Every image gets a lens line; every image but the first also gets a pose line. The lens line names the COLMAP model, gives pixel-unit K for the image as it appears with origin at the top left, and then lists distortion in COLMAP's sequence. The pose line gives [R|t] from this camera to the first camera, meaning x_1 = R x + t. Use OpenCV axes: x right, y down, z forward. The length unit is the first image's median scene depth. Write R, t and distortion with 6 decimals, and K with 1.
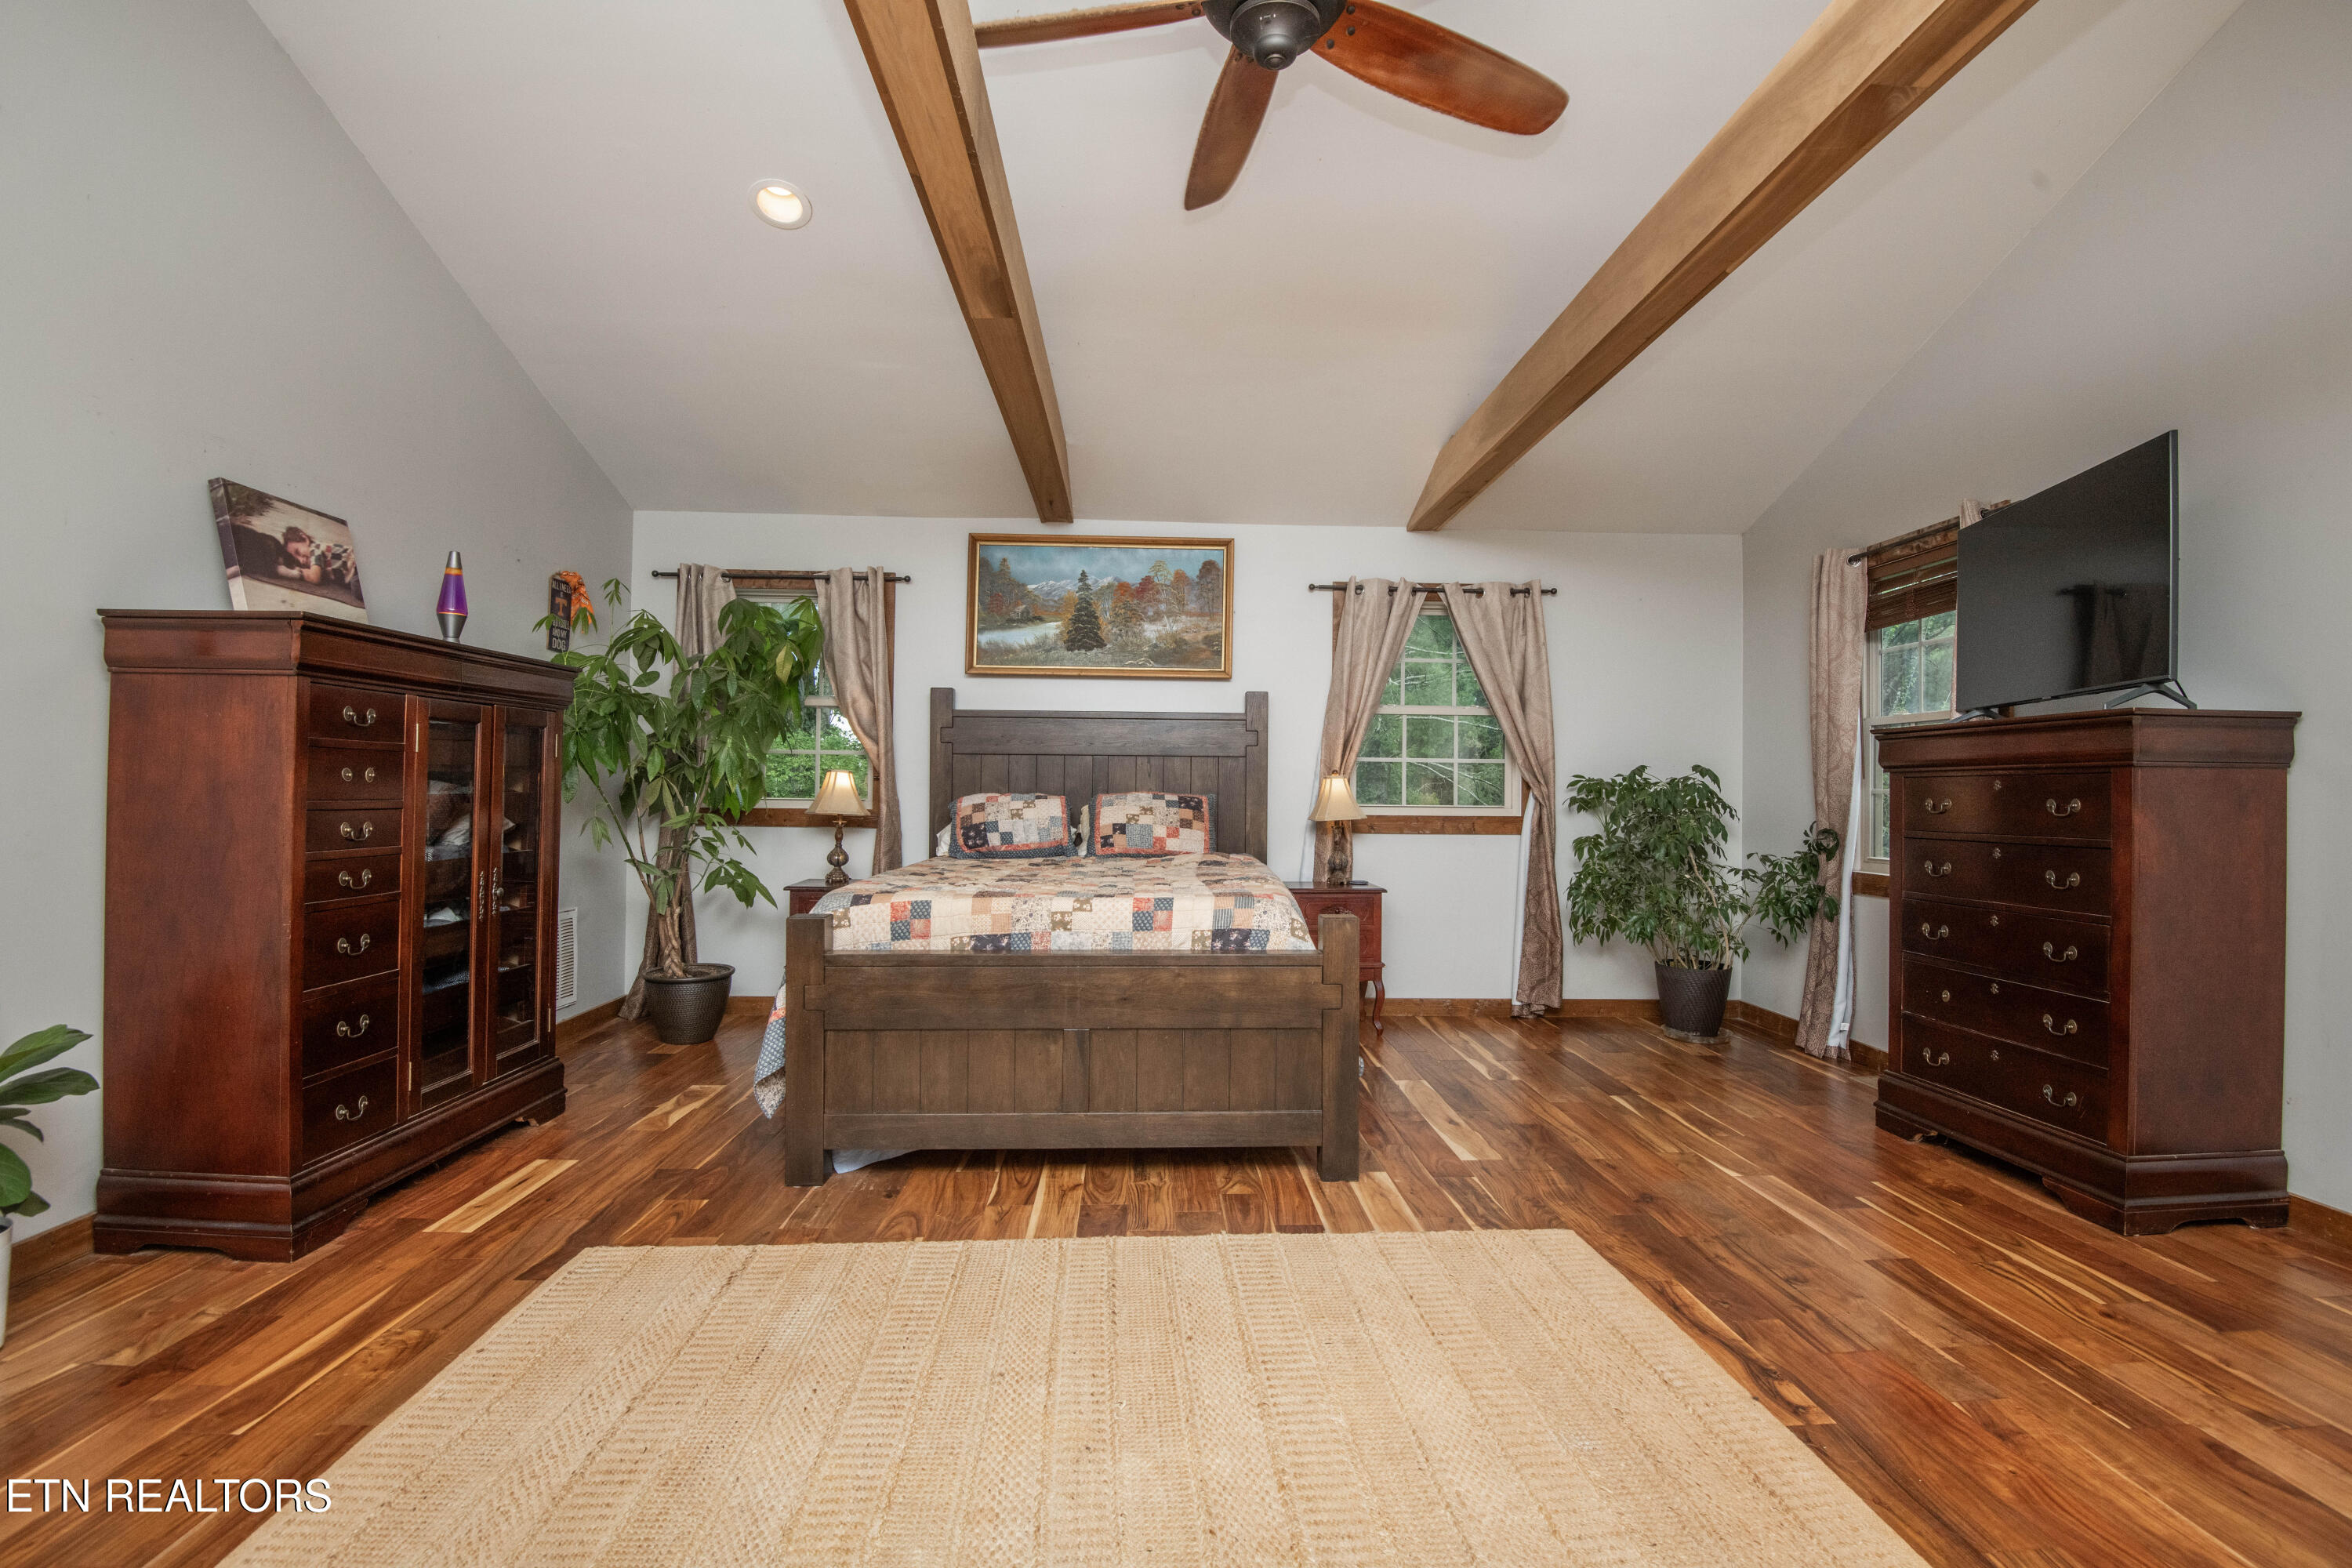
lens RADIAL K [[1097.5, 0, 1179.0], [0, 1097.5, 785.4], [0, 0, 1]] dist [-0.033711, -0.006522]
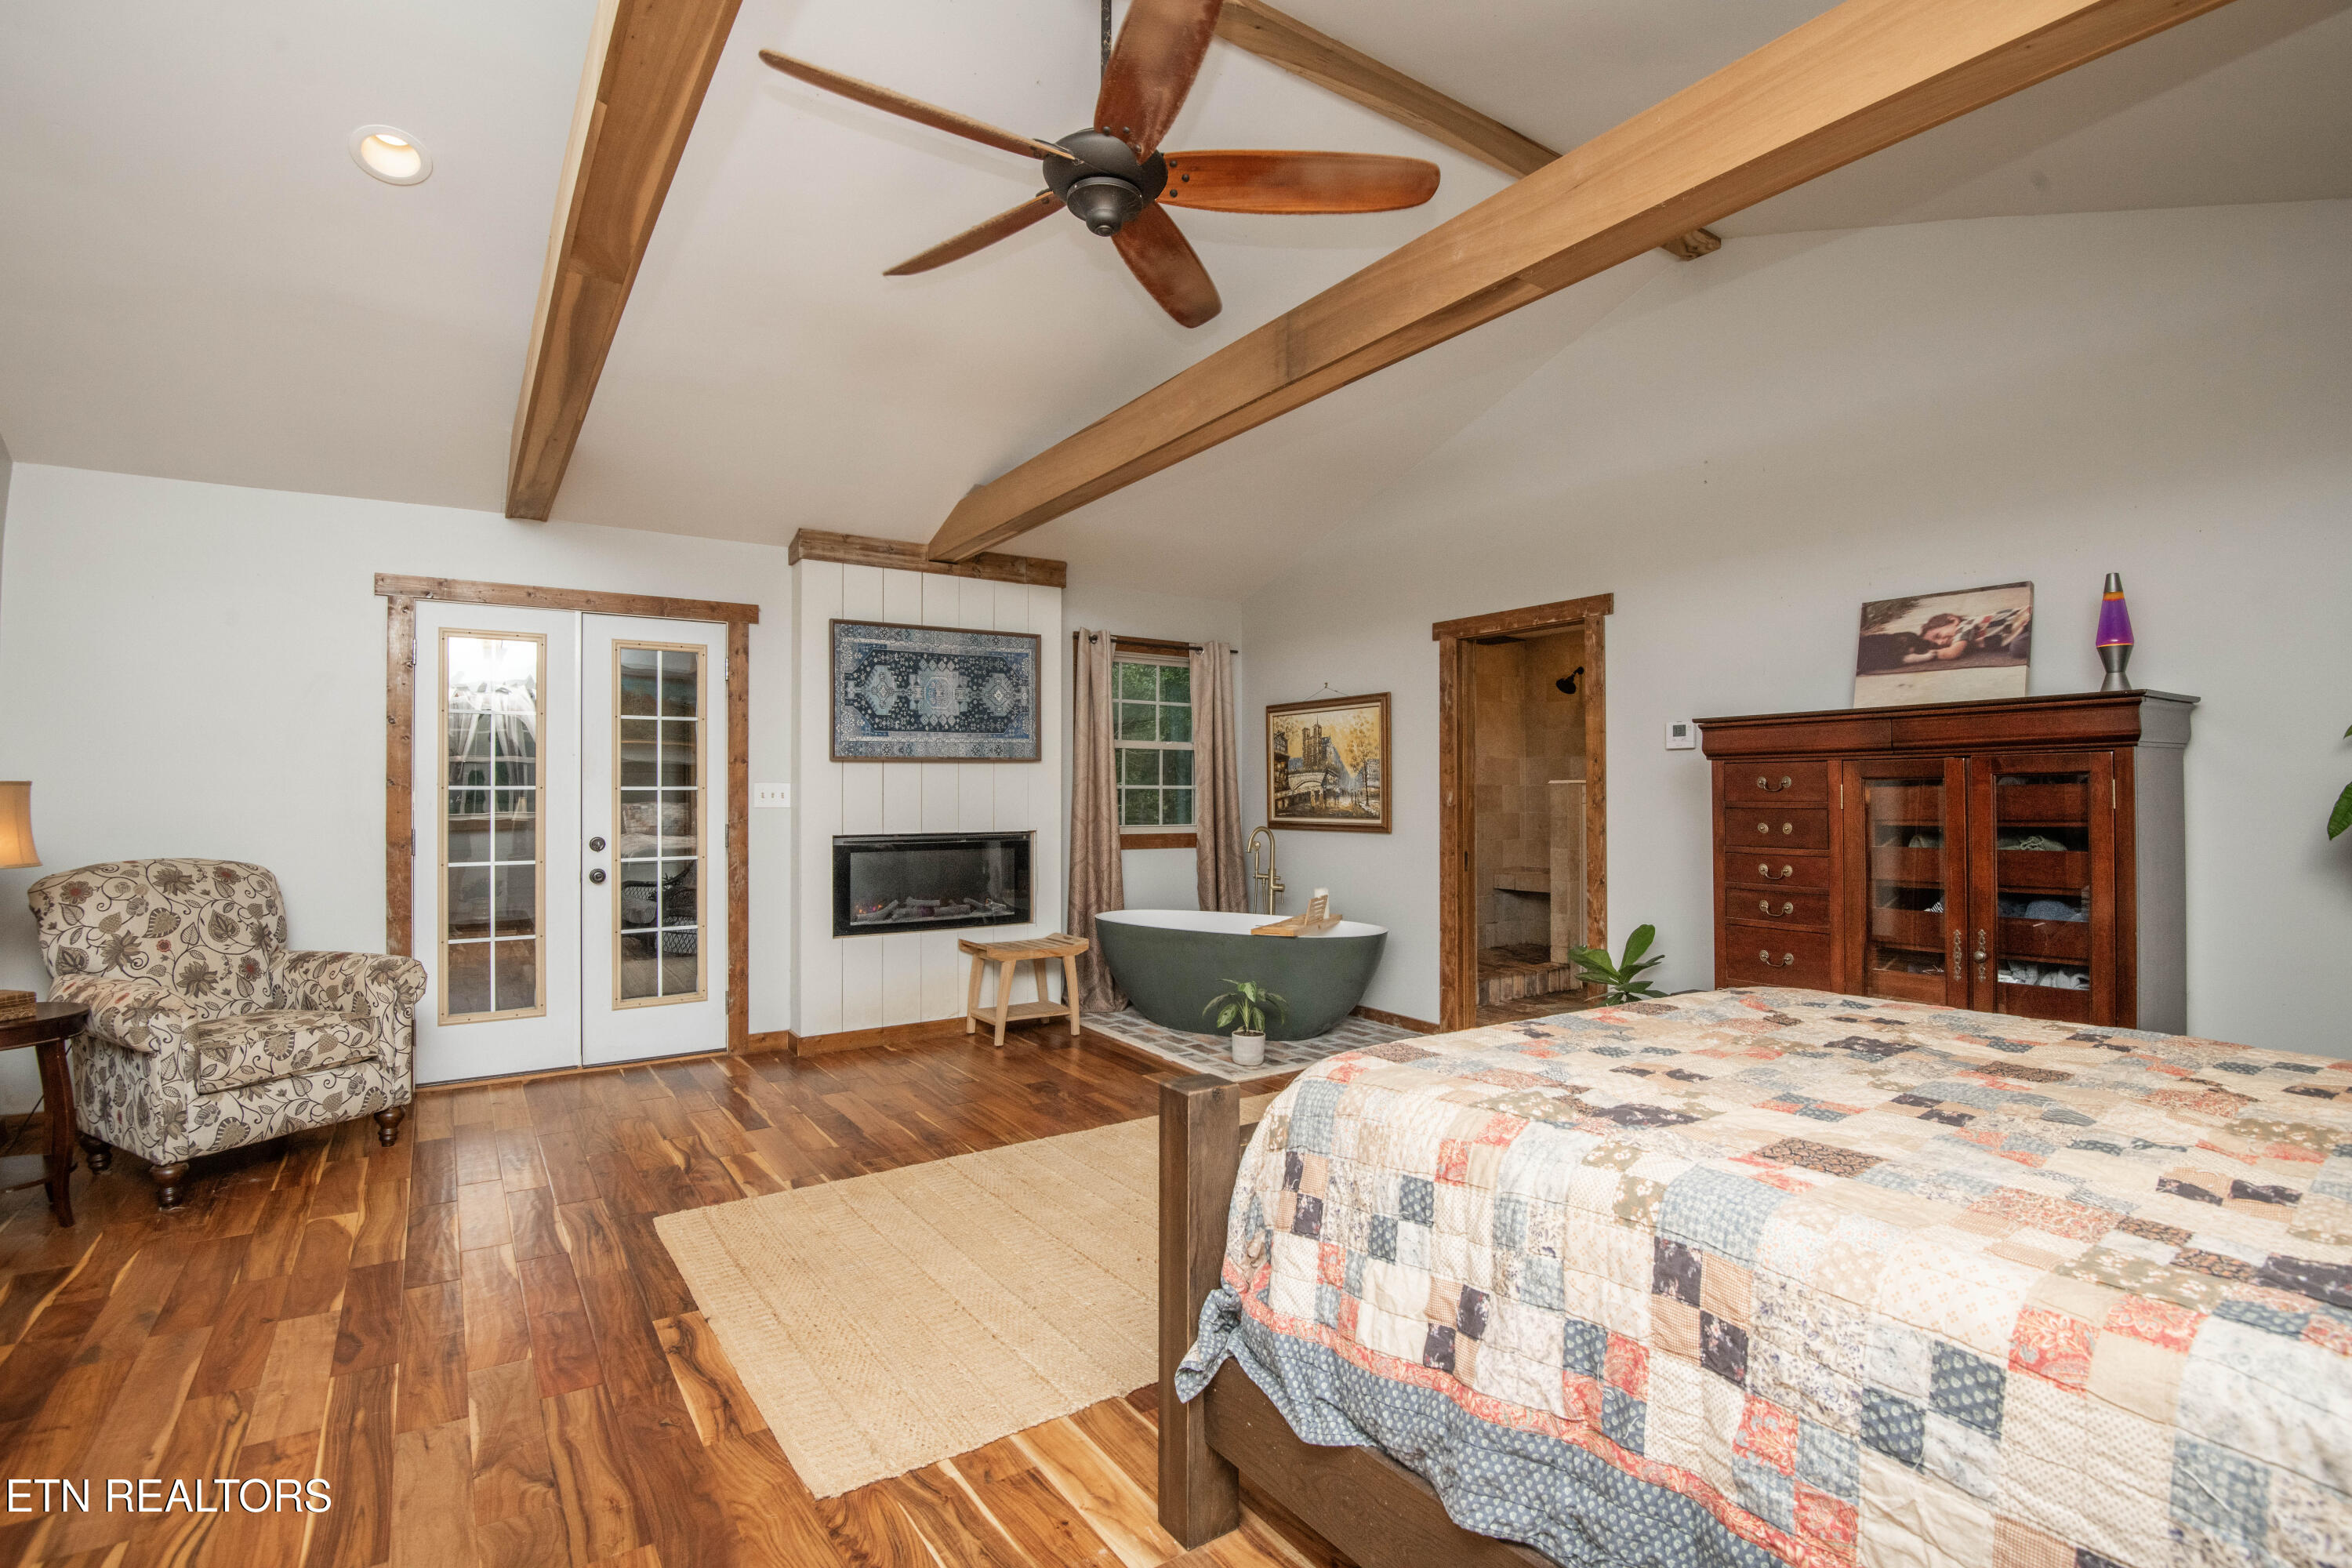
lens RADIAL K [[1097.5, 0, 1179.4], [0, 1097.5, 774.3], [0, 0, 1]] dist [-0.033711, -0.006522]
pose [[-0.854312, -0.017679, -0.519459, 0.493828], [-0.007956, 0.999749, -0.020940, -0.038521], [0.519699, -0.013757, -0.854239, 1.608448]]
